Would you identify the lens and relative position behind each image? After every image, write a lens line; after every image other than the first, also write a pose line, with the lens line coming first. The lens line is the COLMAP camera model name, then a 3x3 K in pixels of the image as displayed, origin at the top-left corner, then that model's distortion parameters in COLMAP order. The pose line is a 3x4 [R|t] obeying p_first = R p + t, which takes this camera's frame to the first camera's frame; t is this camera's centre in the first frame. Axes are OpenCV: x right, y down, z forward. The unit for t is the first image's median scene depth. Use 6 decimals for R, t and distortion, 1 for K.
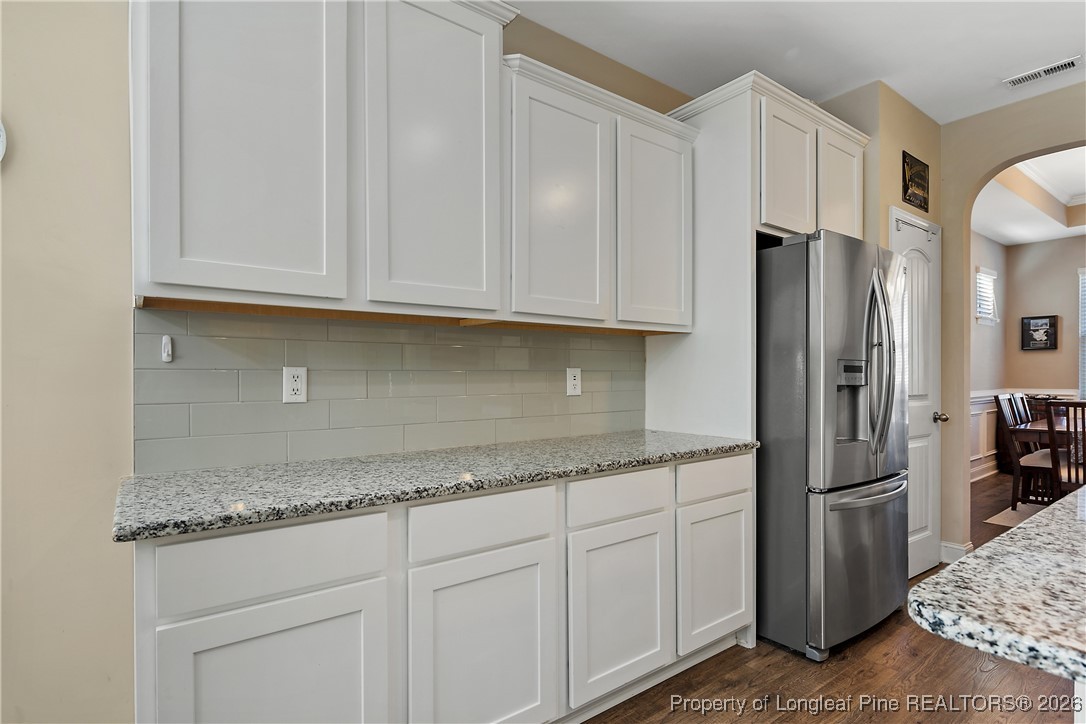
lens RADIAL K [[547.1, 0, 535.6], [0, 547.1, 378.3], [0, 0, 1]] dist [-0.001515, -0.001352]
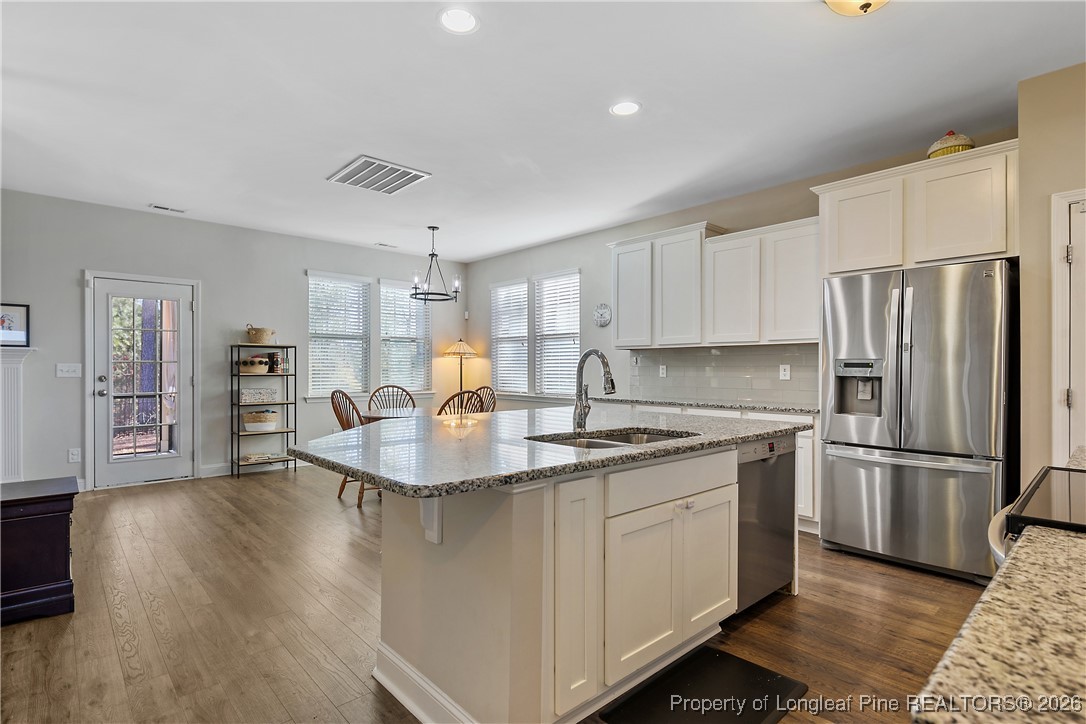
lens RADIAL K [[532.6, 0, 539.5], [0, 532.6, 367.1], [0, 0, 1]] dist [0.000698, -0.000495]
pose [[0.098020, 0.002002, -0.995182, 1.755232], [-0.006909, 0.999975, 0.001332, -0.007794], [0.995160, 0.006745, 0.098032, 0.014394]]
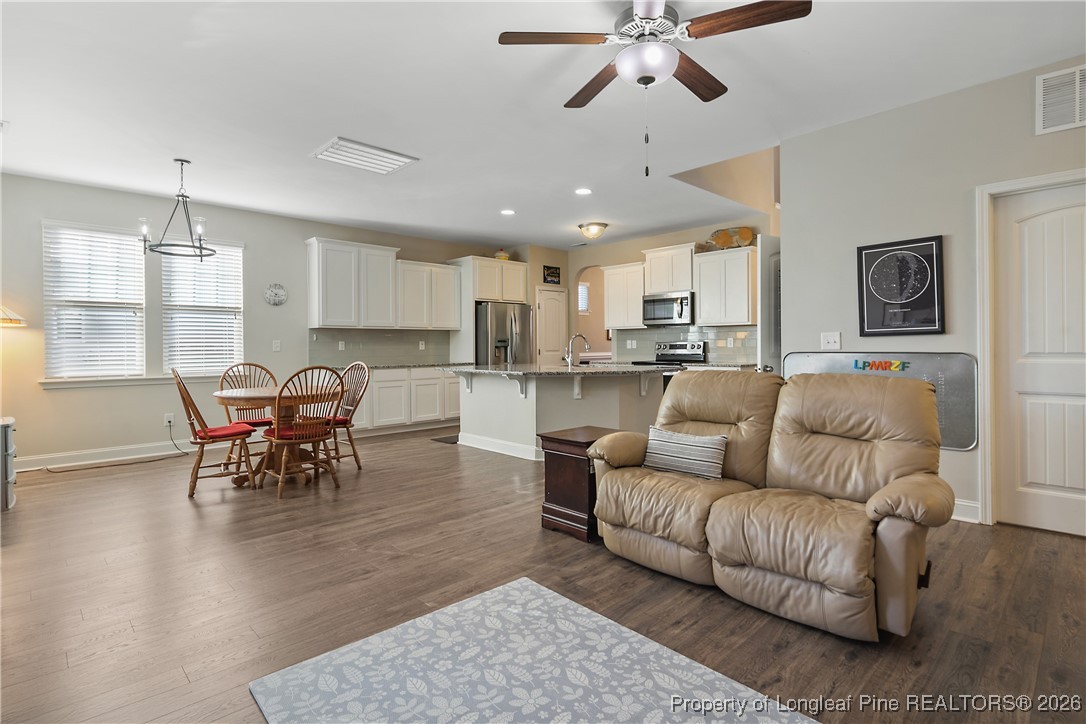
lens RADIAL K [[535.5, 0, 538.7], [0, 535.5, 343.2], [0, 0, 1]] dist [0.000434, -0.000053]
pose [[0.991626, -0.002589, 0.129120, 0.342297], [0.003879, 0.999945, -0.009735, 0.026442], [-0.129088, 0.010155, 0.991581, -2.183250]]
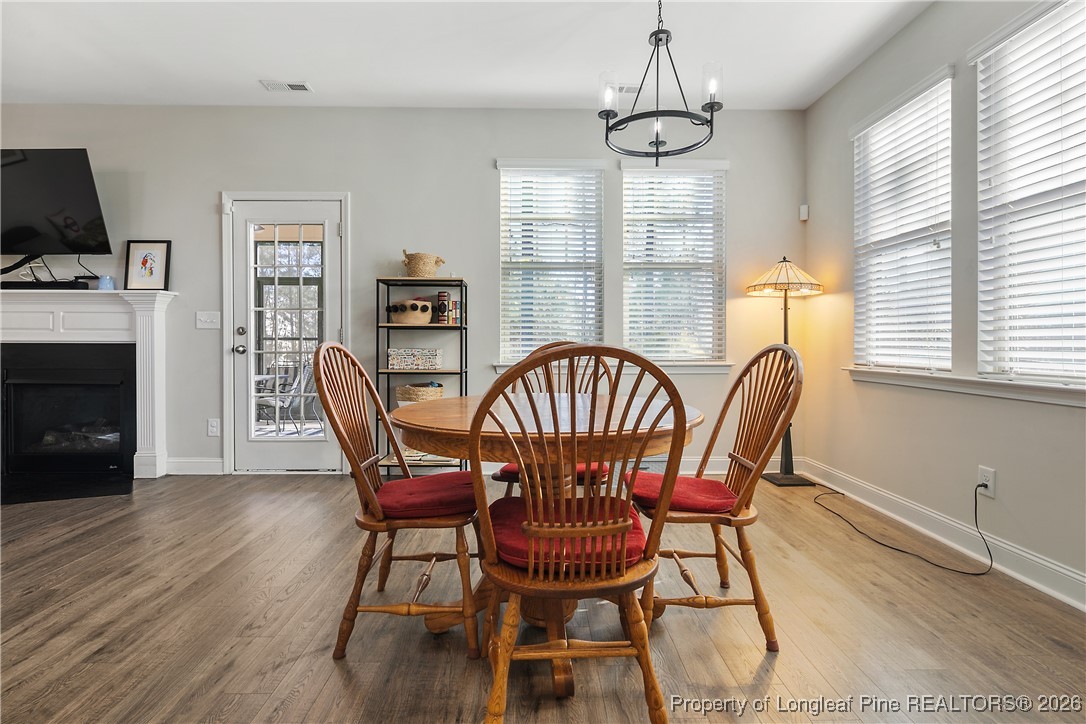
lens RADIAL K [[522.4, 0, 540.3], [0, 522.4, 346.9], [0, 0, 1]] dist [0.003544, -0.006800]
pose [[-0.584934, 0.008610, -0.811035, 0.301702], [-0.004379, 0.999896, 0.013773, 0.072633], [0.811069, 0.011607, -0.584836, 0.168800]]
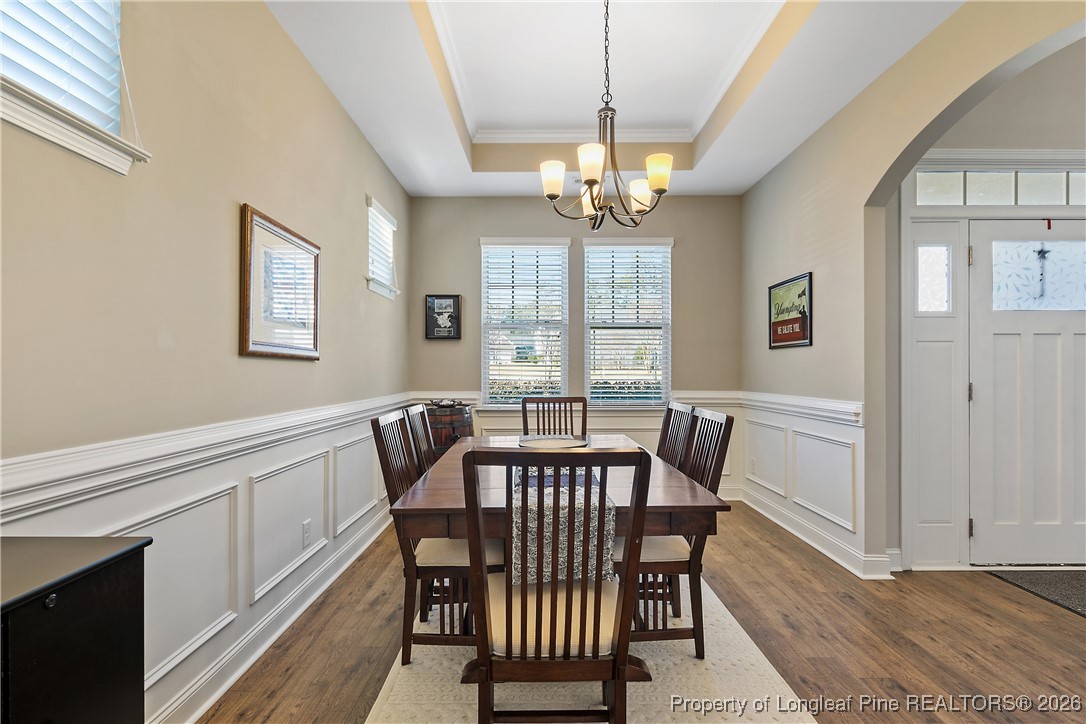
lens RADIAL K [[529.5, 0, 540.6], [0, 529.5, 365.0], [0, 0, 1]] dist [-0.000734, -0.001506]
pose [[0.596859, 0.011806, 0.802259, 1.070344], [0.004220, 0.999832, -0.017853, -0.008026], [-0.802335, 0.014041, 0.596709, 1.172809]]
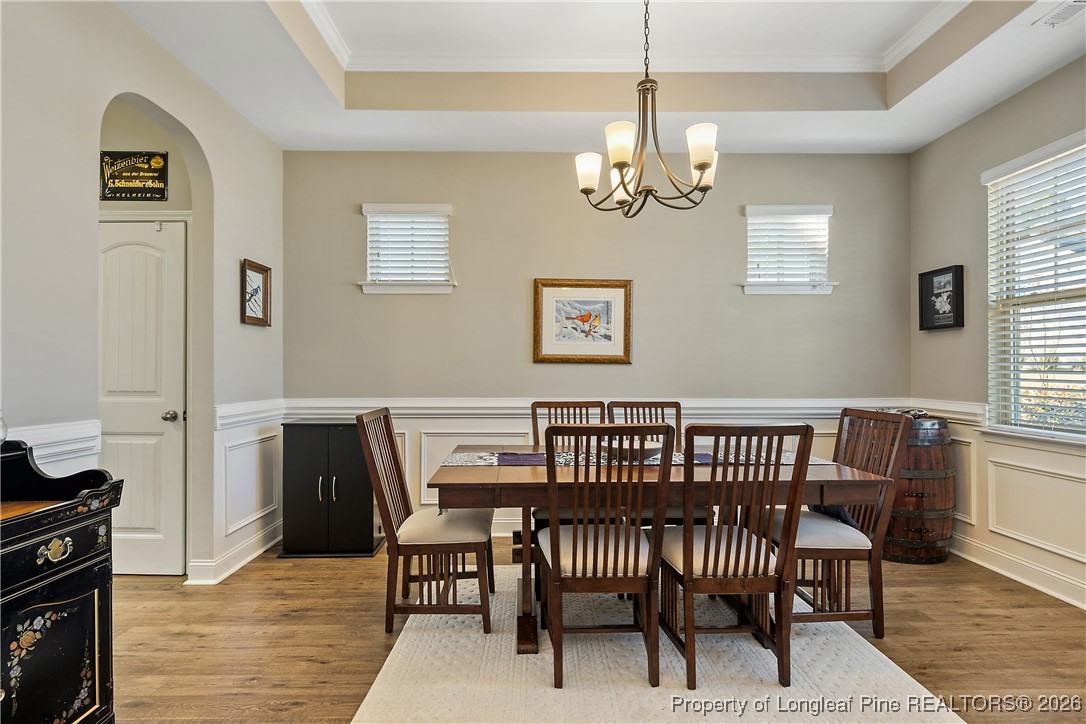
lens RADIAL K [[527.0, 0, 538.2], [0, 527.0, 369.1], [0, 0, 1]] dist [-0.000063, -0.001984]
pose [[0.811030, 0.004483, -0.584987, 2.328036], [-0.008532, 0.999955, -0.004165, -0.015690], [0.584942, 0.008369, 0.811032, 0.832109]]
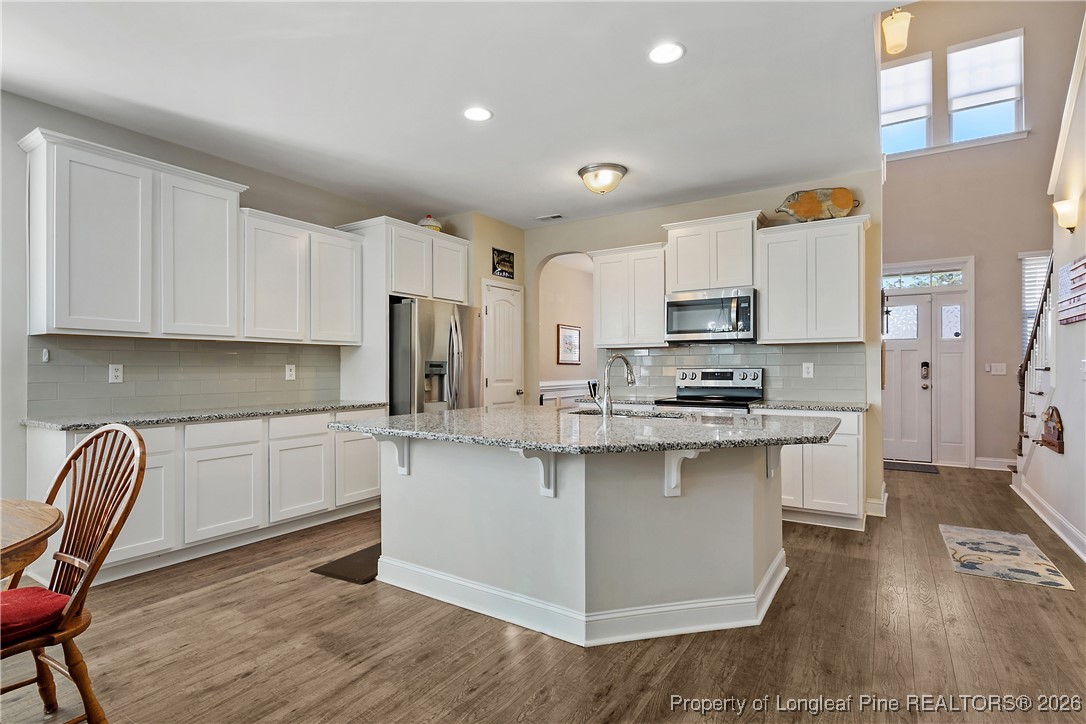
lens RADIAL K [[547.3, 0, 533.7], [0, 547.3, 366.2], [0, 0, 1]] dist [-0.001419, -0.001475]
pose [[0.937343, 0.002785, 0.348398, 0.193783], [0.000398, 0.999959, -0.009064, 0.002587], [-0.348409, 0.008634, 0.937303, -0.948806]]
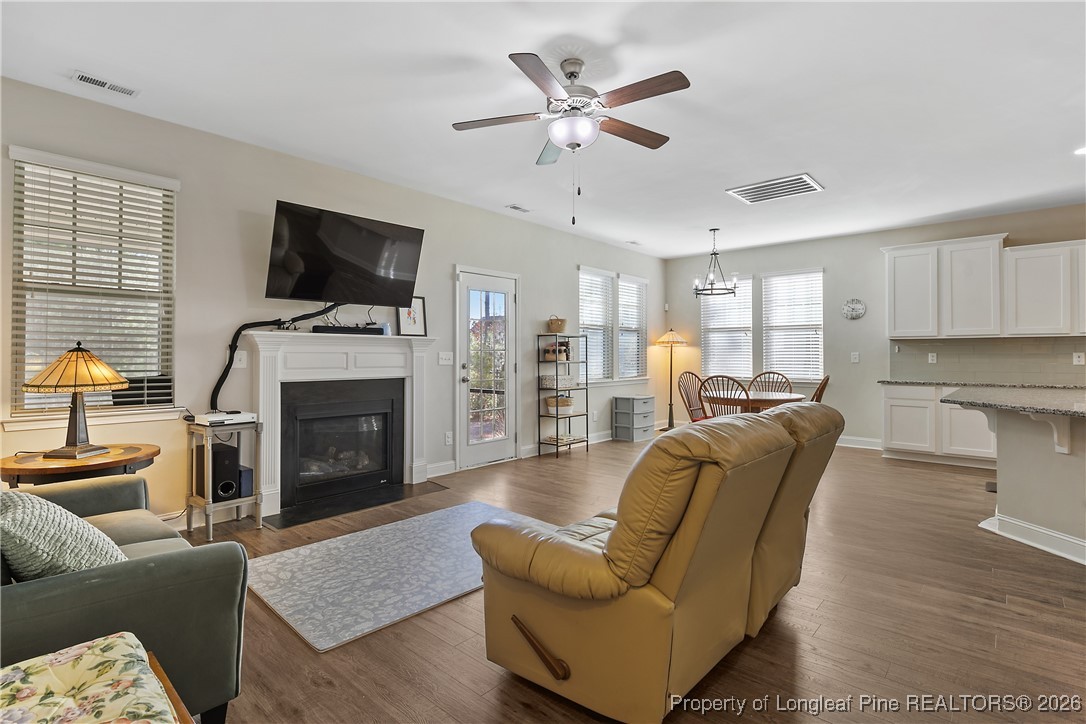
lens RADIAL K [[522.4, 0, 540.3], [0, 522.4, 346.9], [0, 0, 1]] dist [0.003544, -0.006800]
pose [[0.198093, -0.011536, -0.980115, 1.714374], [-0.005819, 0.999899, -0.012945, -0.001765], [0.980166, 0.008268, 0.198006, -1.566026]]
